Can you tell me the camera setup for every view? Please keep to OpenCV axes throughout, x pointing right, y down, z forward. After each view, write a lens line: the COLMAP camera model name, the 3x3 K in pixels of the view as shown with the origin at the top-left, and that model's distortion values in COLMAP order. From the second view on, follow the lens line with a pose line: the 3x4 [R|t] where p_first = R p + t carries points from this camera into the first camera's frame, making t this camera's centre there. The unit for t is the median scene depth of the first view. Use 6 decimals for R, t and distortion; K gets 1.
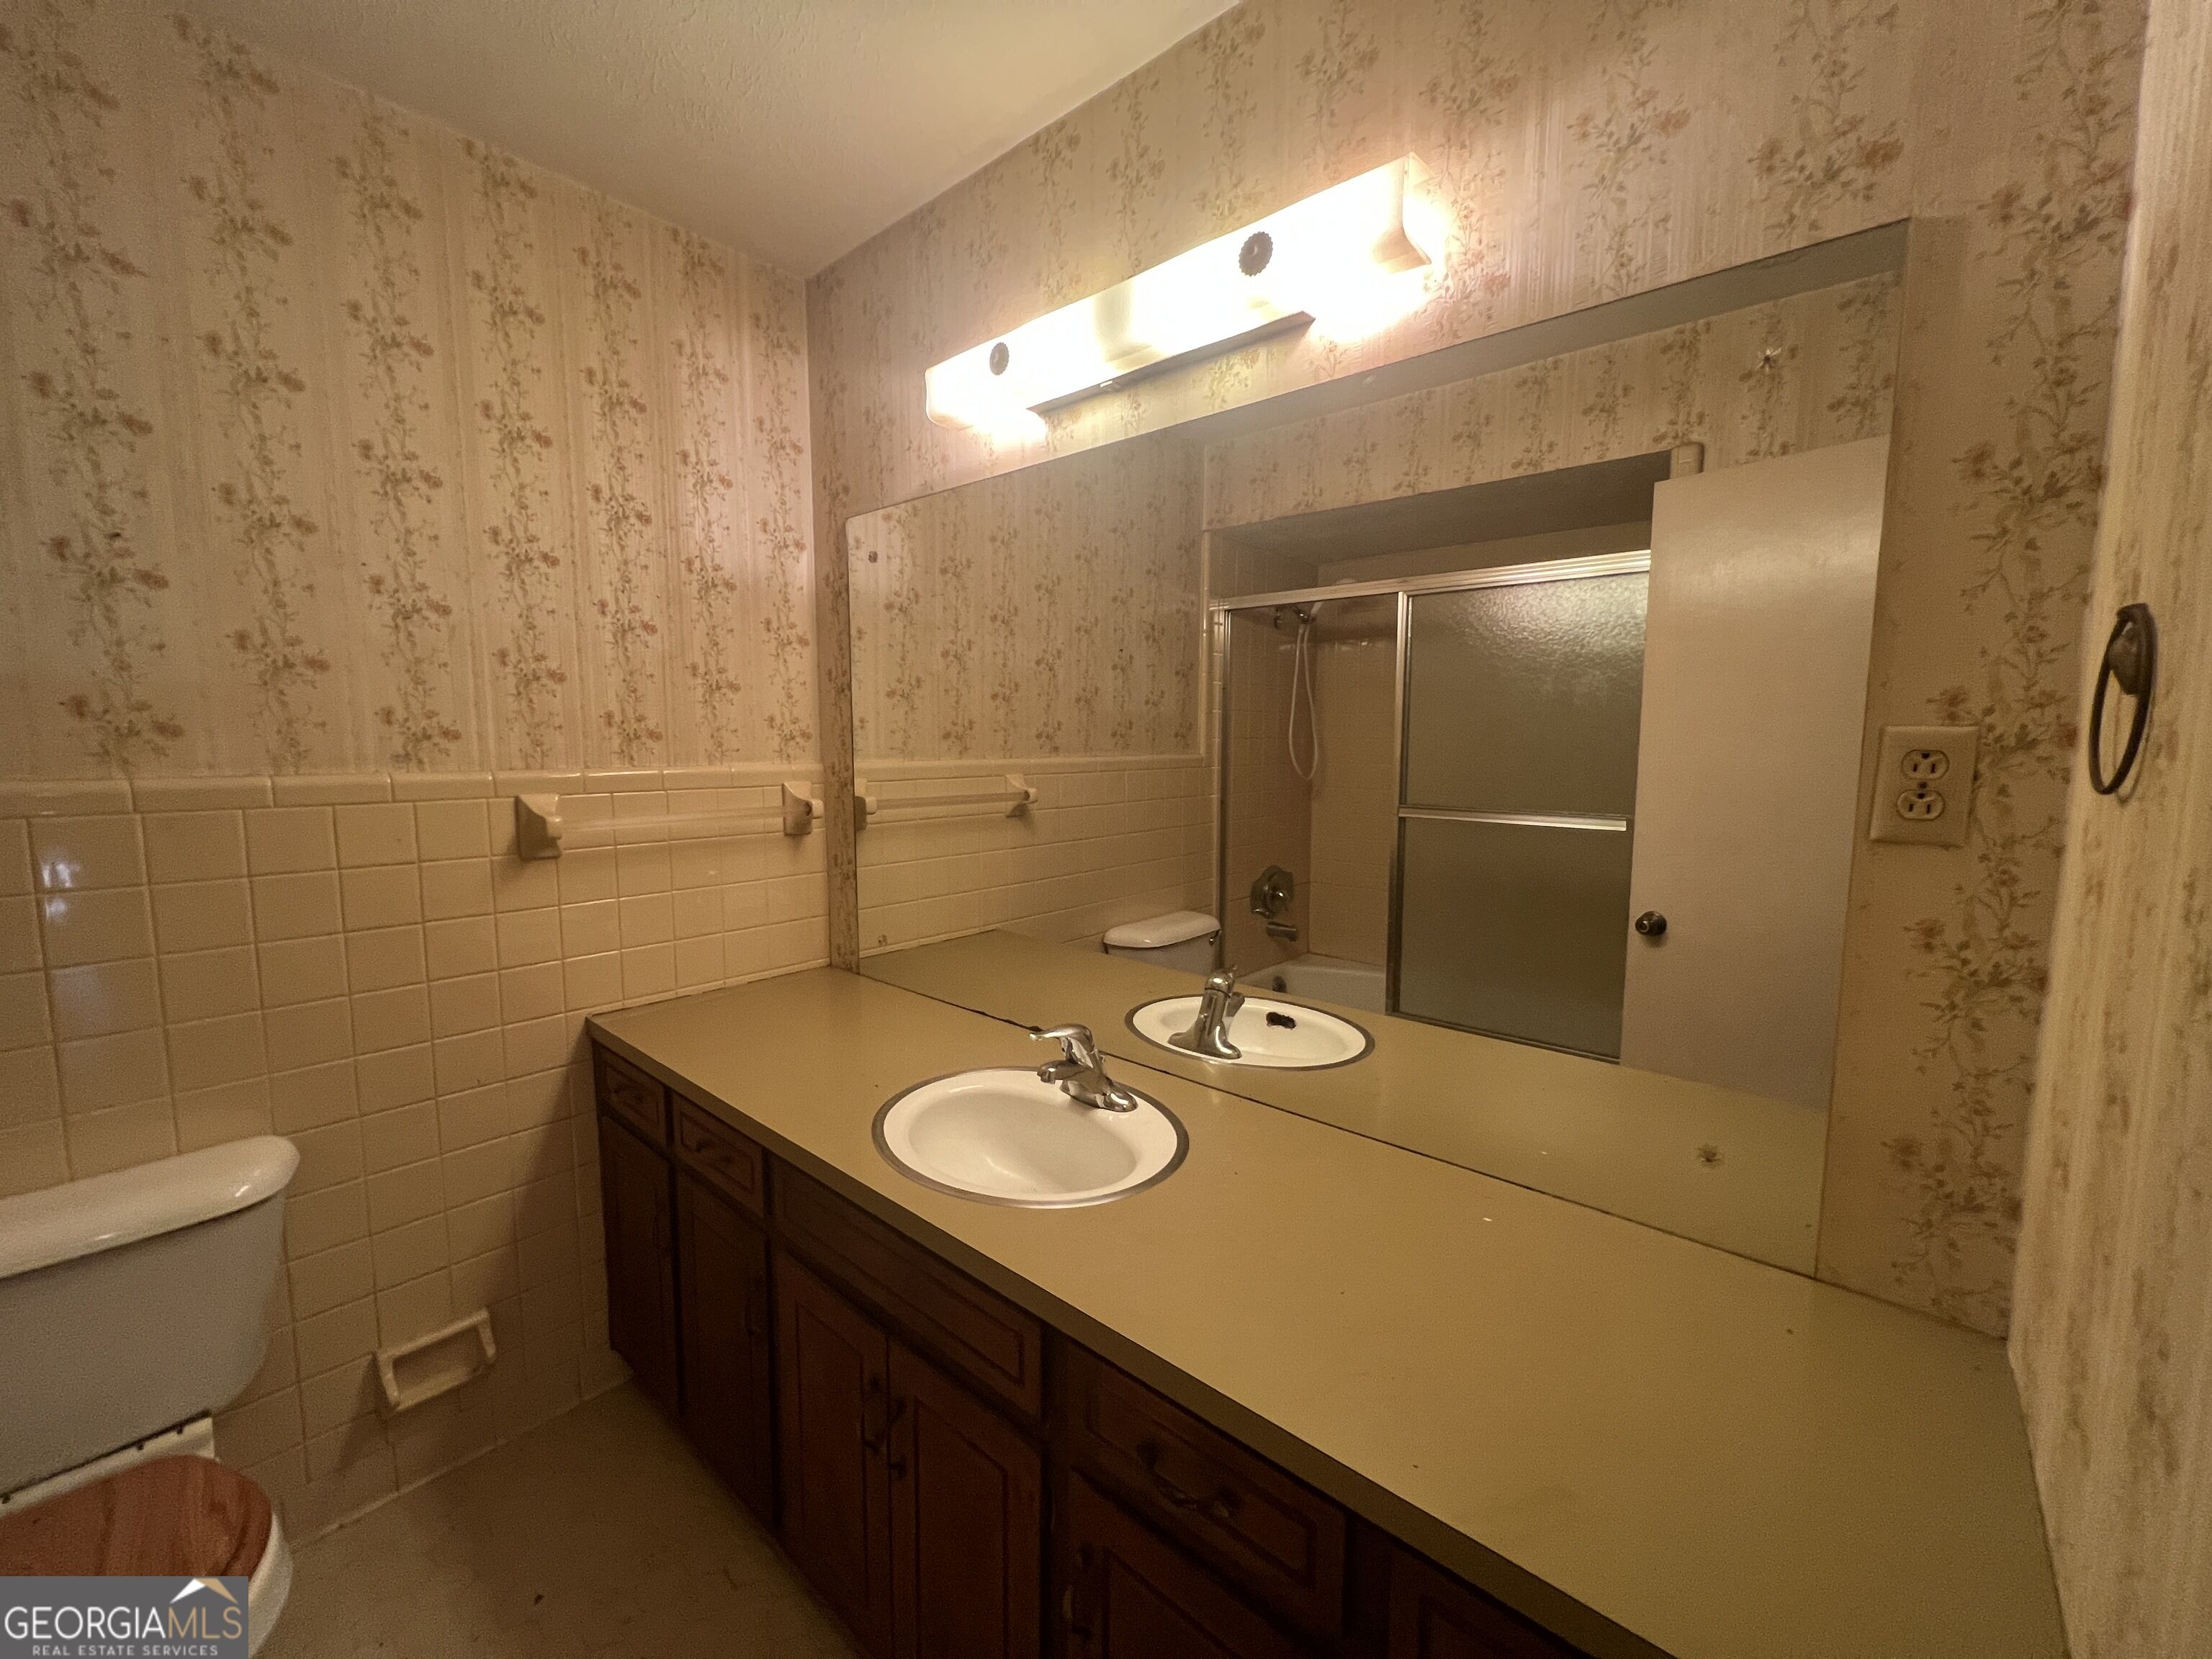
lens RADIAL K [[882.9, 0, 1101.2], [0, 882.9, 828.5], [0, 0, 1]] dist [-0.003668, 0.001285]
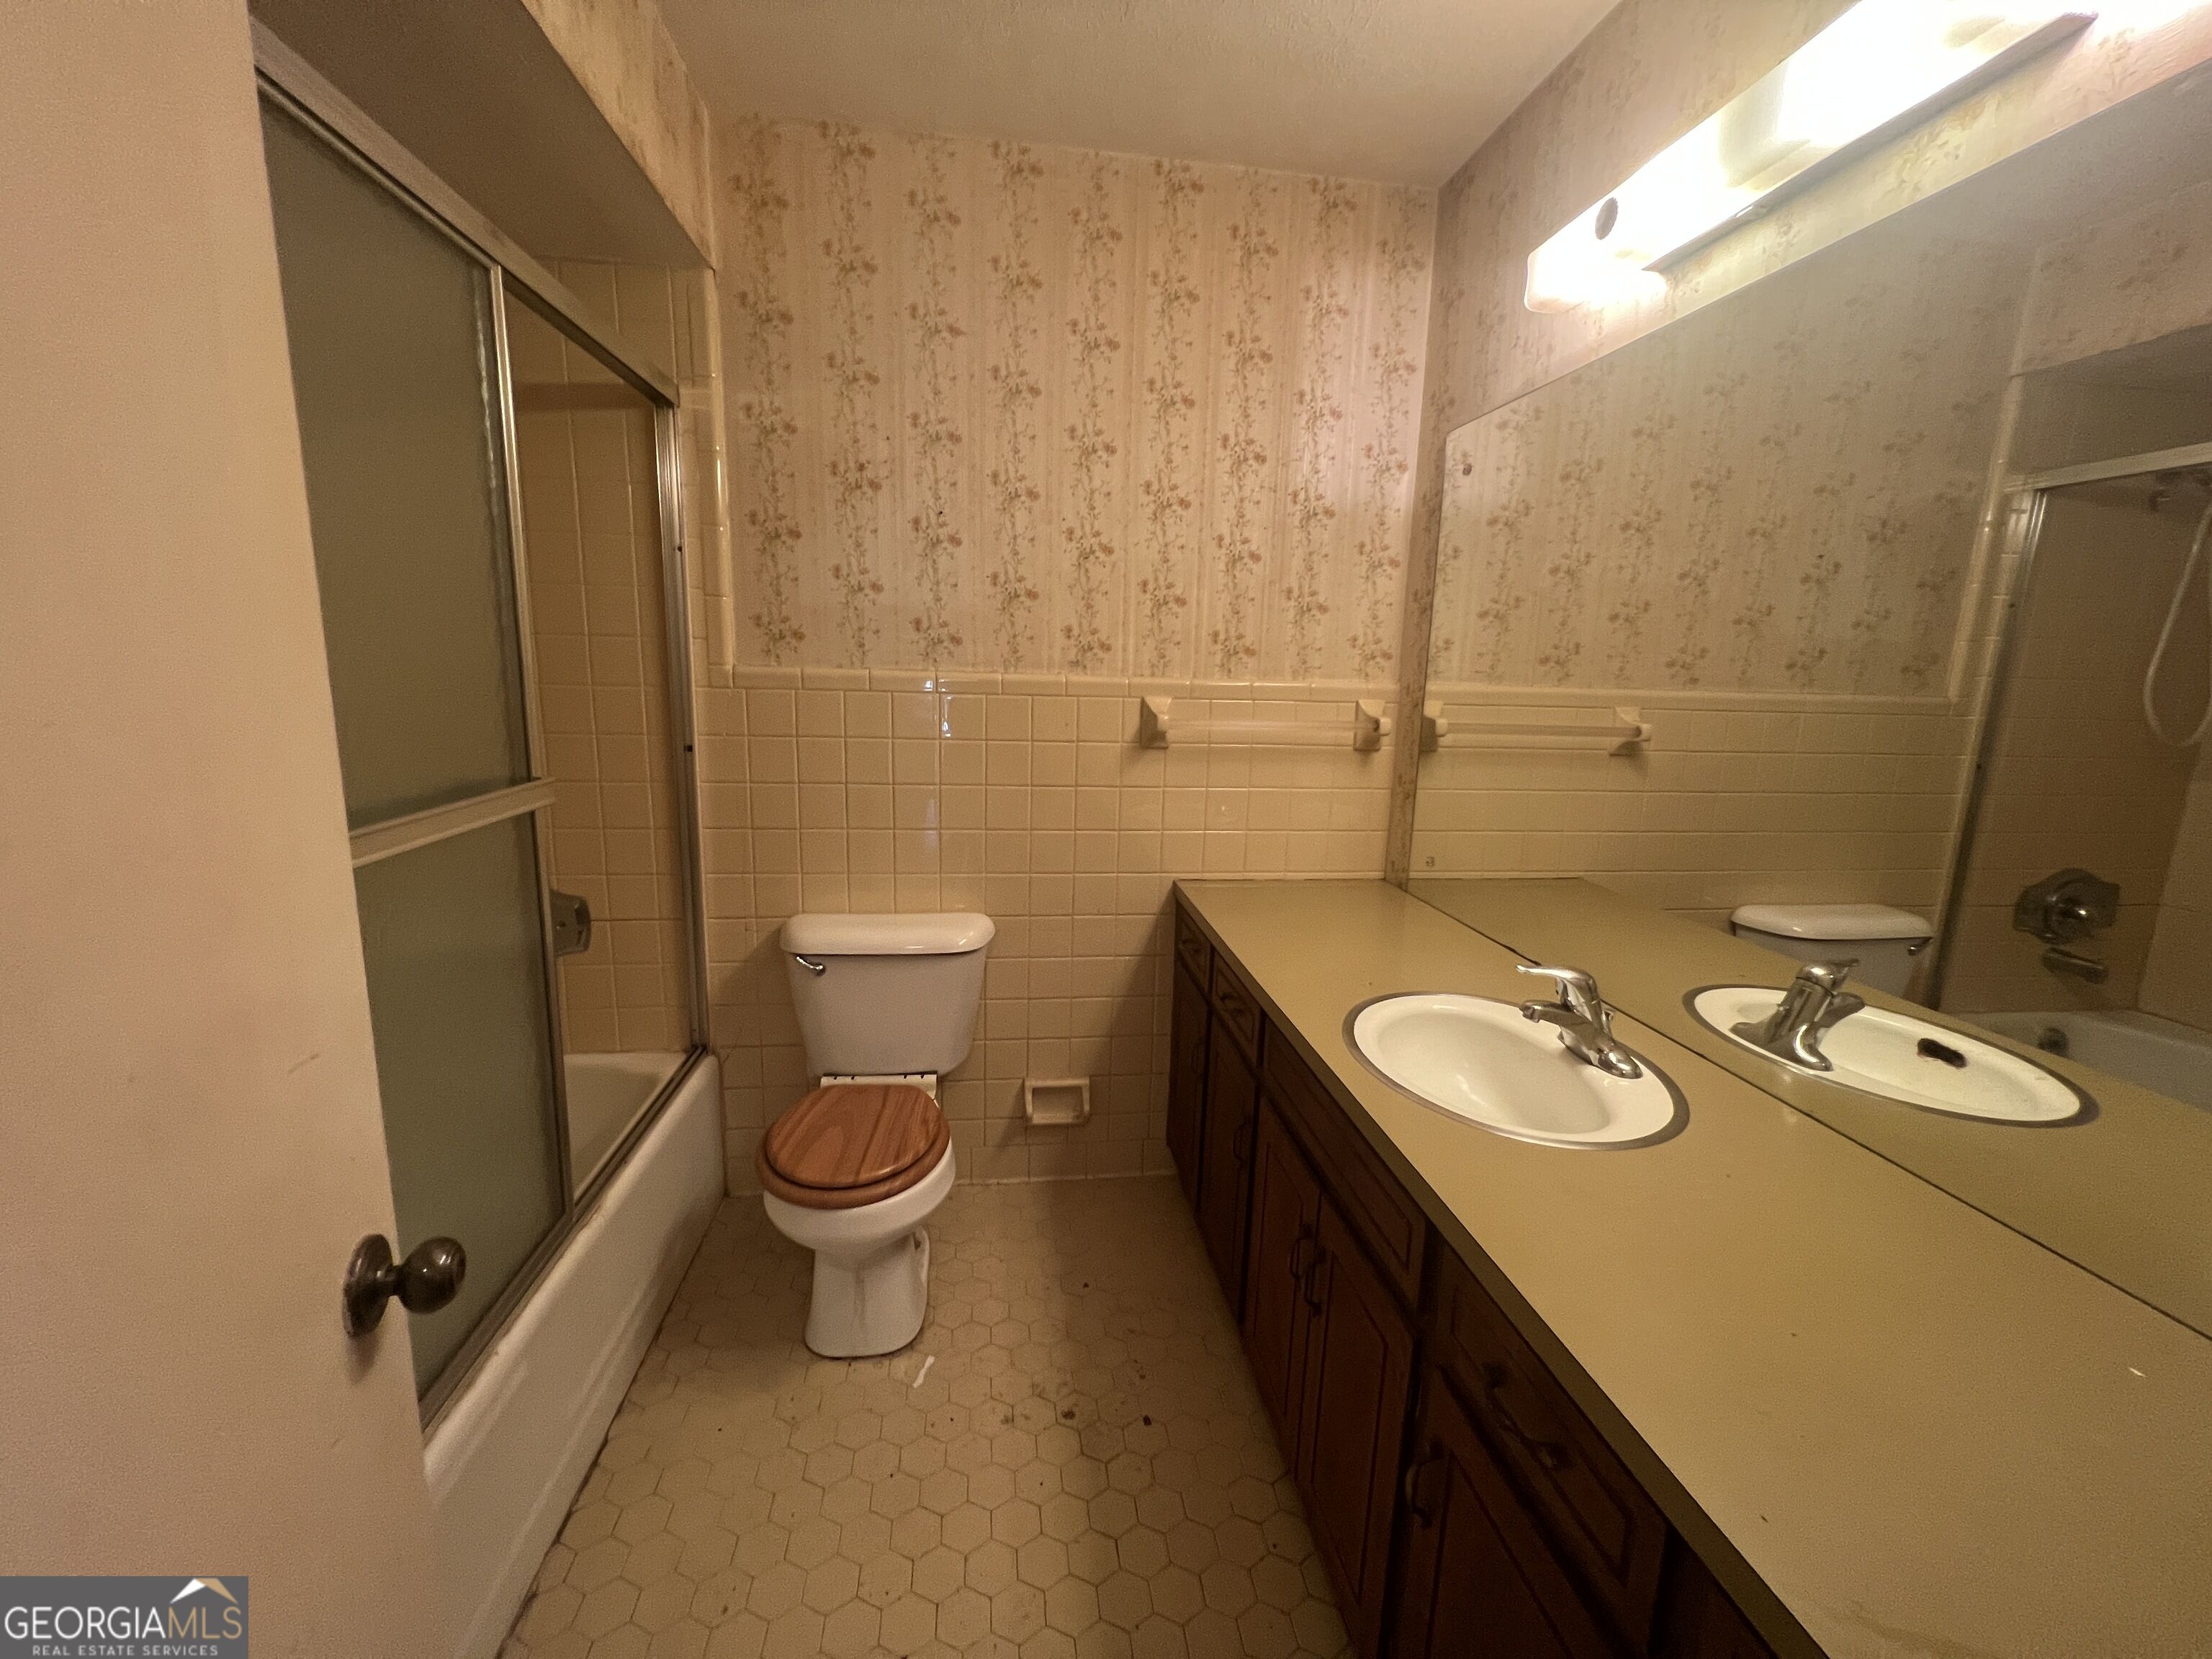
lens RADIAL K [[882.9, 0, 1105.8], [0, 882.9, 828.2], [0, 0, 1]] dist [-0.003668, 0.001285]
pose [[0.754897, 0.137399, -0.641290, 0.139250], [-0.093001, 0.990354, 0.102710, 0.024628], [0.649216, -0.017895, 0.760393, -0.006151]]
